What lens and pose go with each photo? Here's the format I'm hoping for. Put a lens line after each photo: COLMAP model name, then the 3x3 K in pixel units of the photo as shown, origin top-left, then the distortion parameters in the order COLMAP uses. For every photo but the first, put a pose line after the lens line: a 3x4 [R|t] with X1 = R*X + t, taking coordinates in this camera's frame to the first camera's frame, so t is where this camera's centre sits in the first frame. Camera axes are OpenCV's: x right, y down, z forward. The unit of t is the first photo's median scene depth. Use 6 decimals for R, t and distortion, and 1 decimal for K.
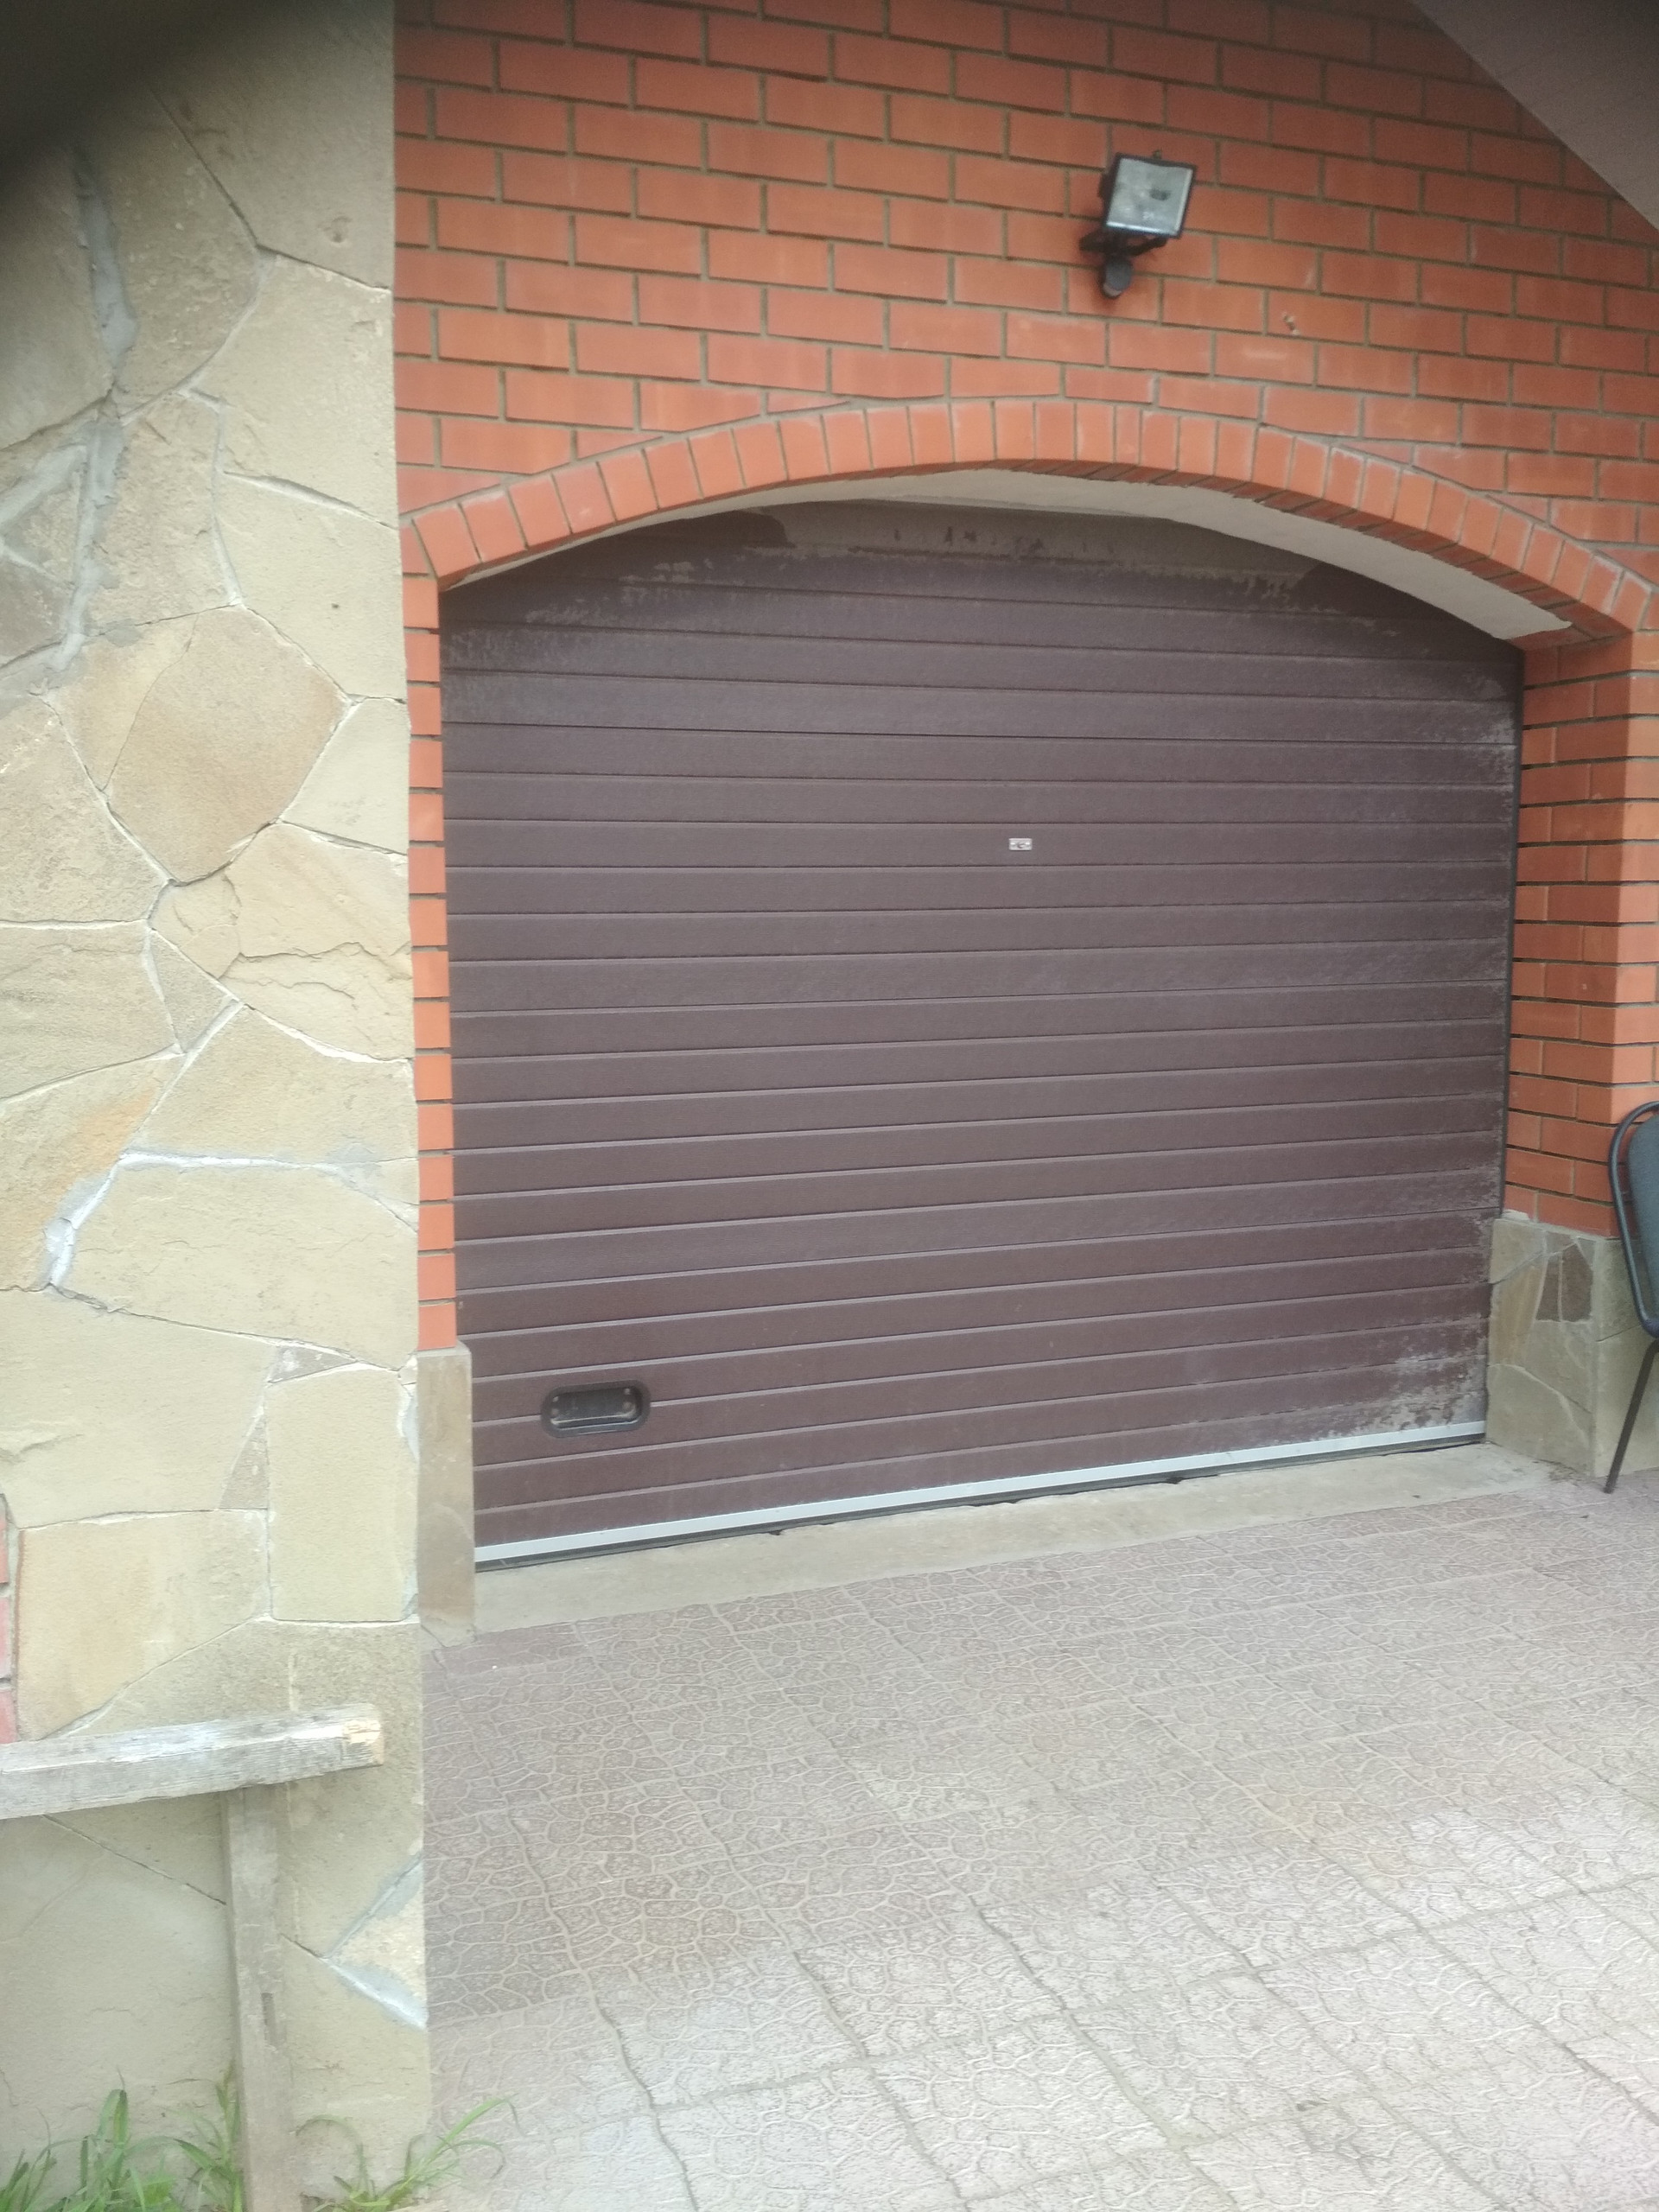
lens RADIAL K [[1949.0, 0, 841.8], [0, 1949.0, 1100.1], [0, 0, 1]] dist [0.079565, -0.138762]
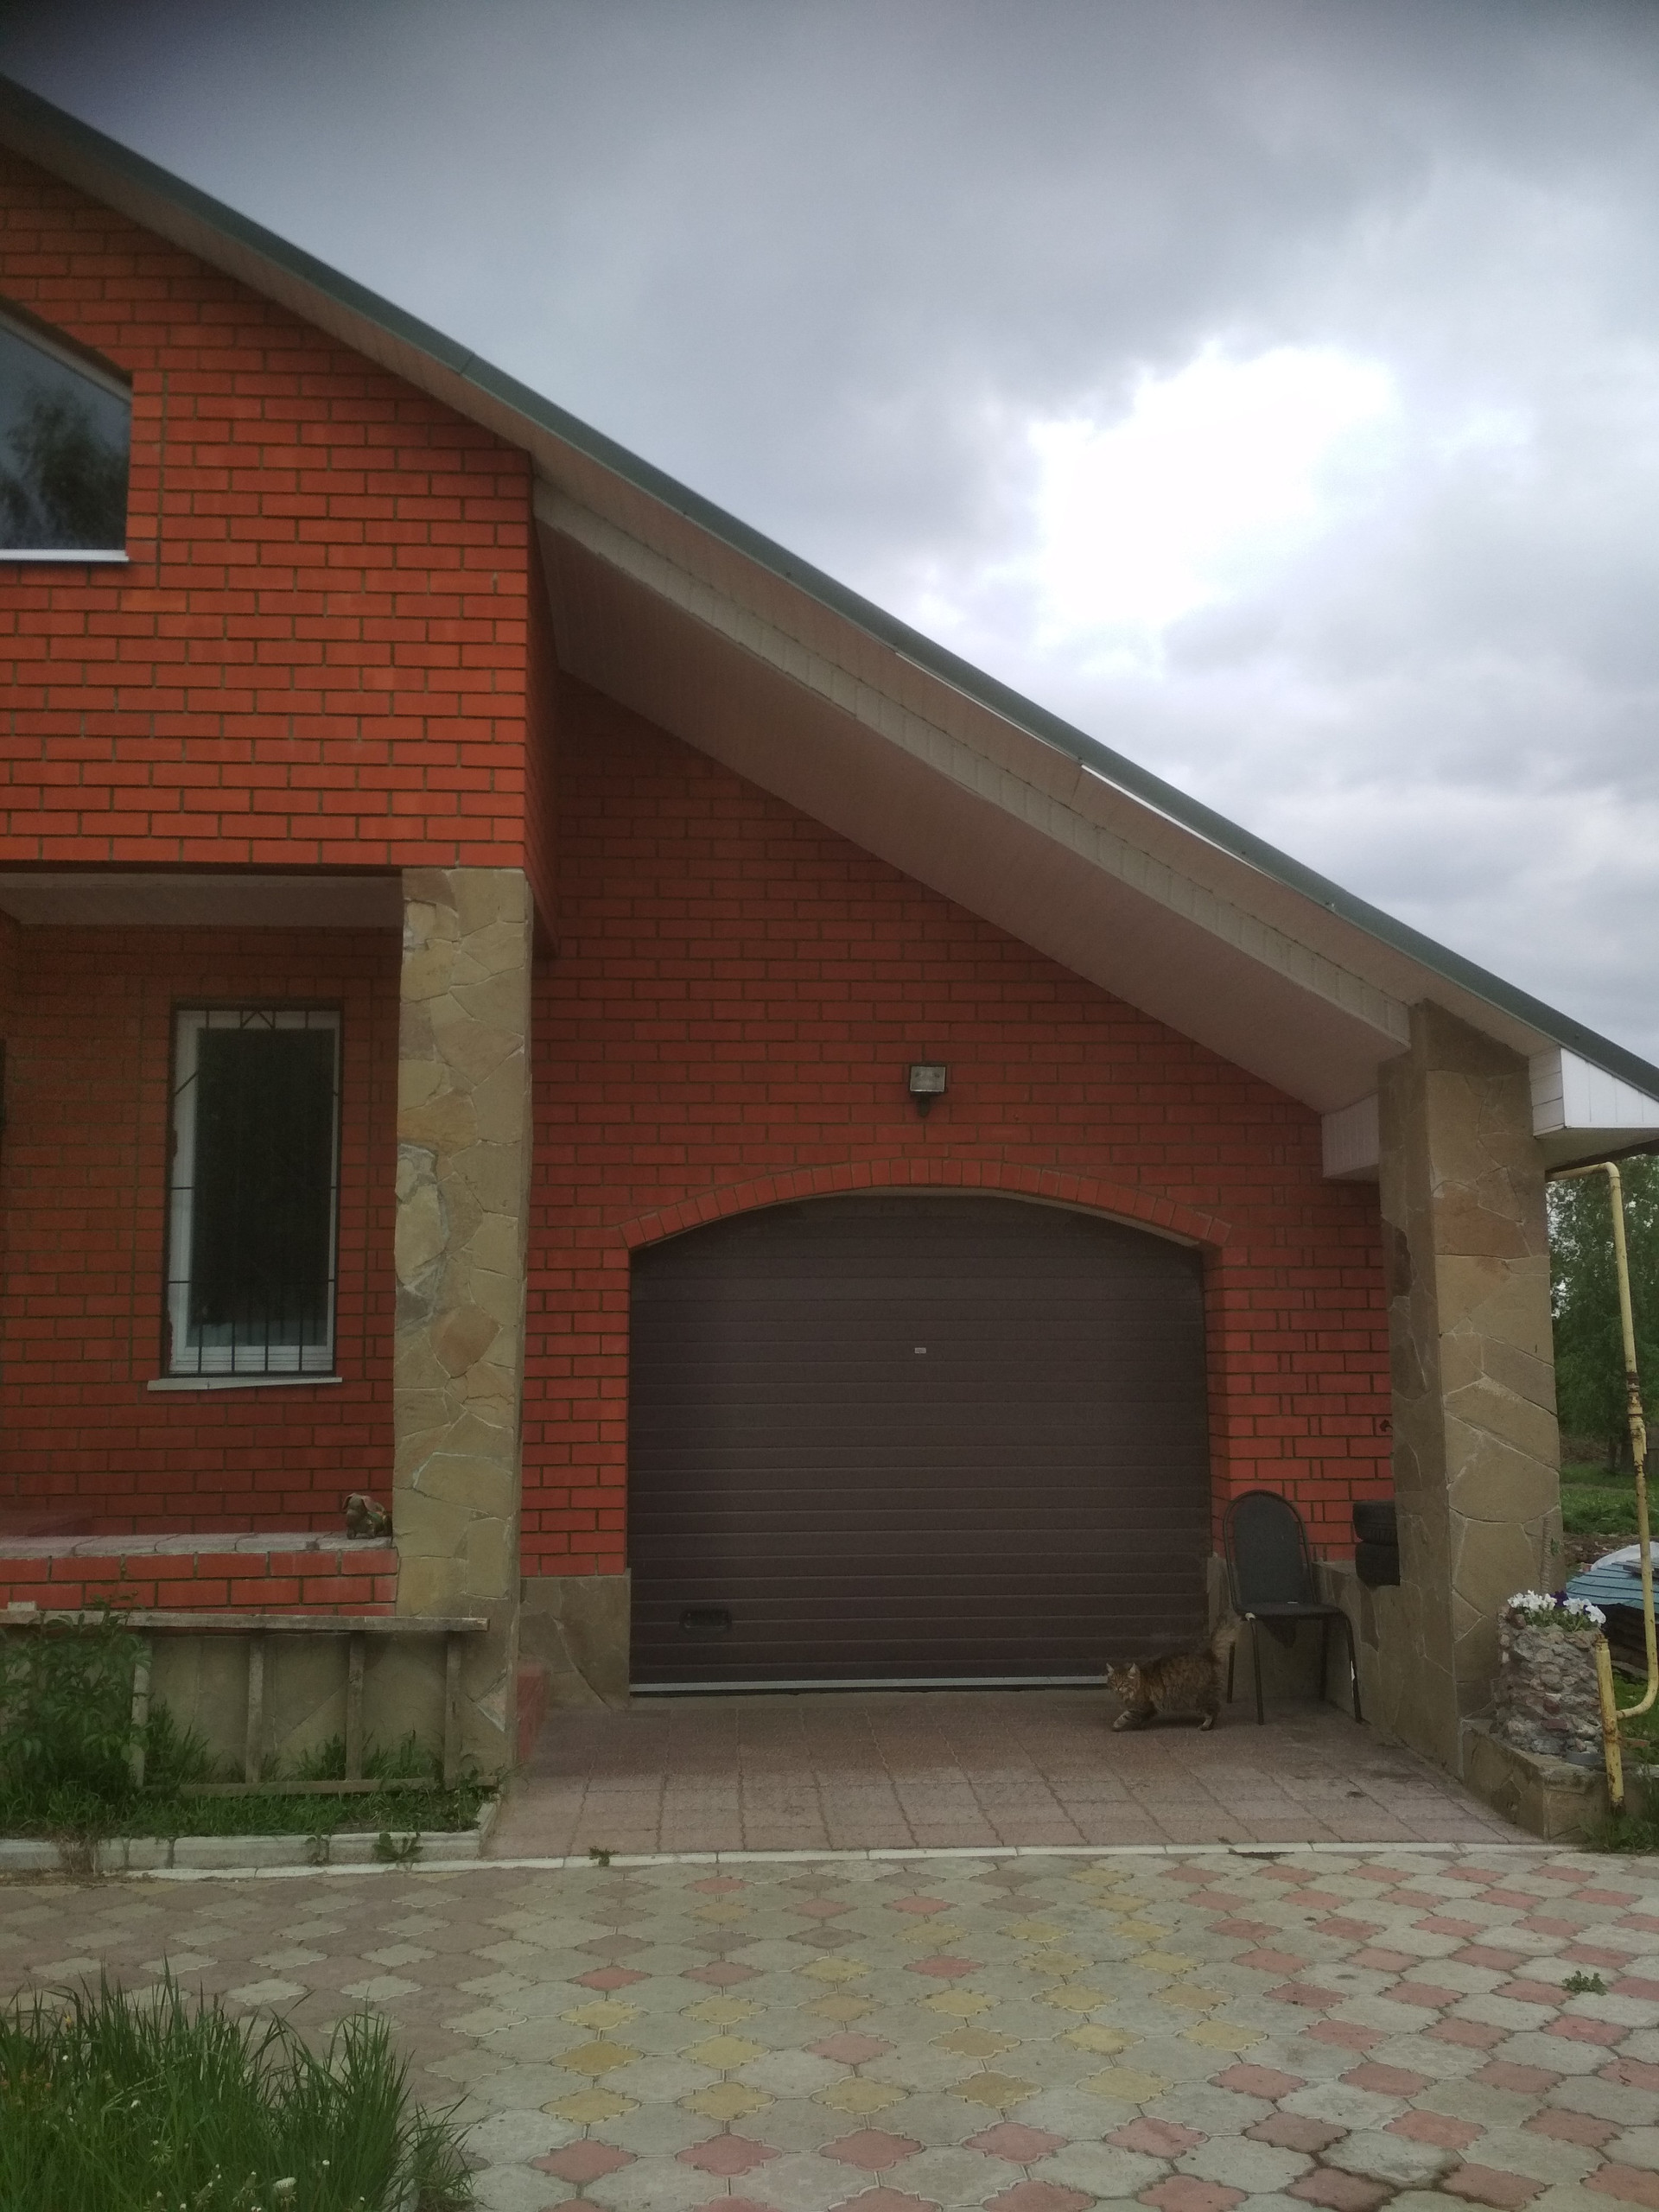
lens RADIAL K [[1949.0, 0, 823.0], [0, 1949.0, 1101.1], [0, 0, 1]] dist [0.079565, -0.138762]
pose [[0.948365, -0.040538, -0.314581, 0.871465], [-0.034953, 0.972402, -0.230678, 0.121208], [0.315251, 0.229762, 0.920775, -1.328708]]
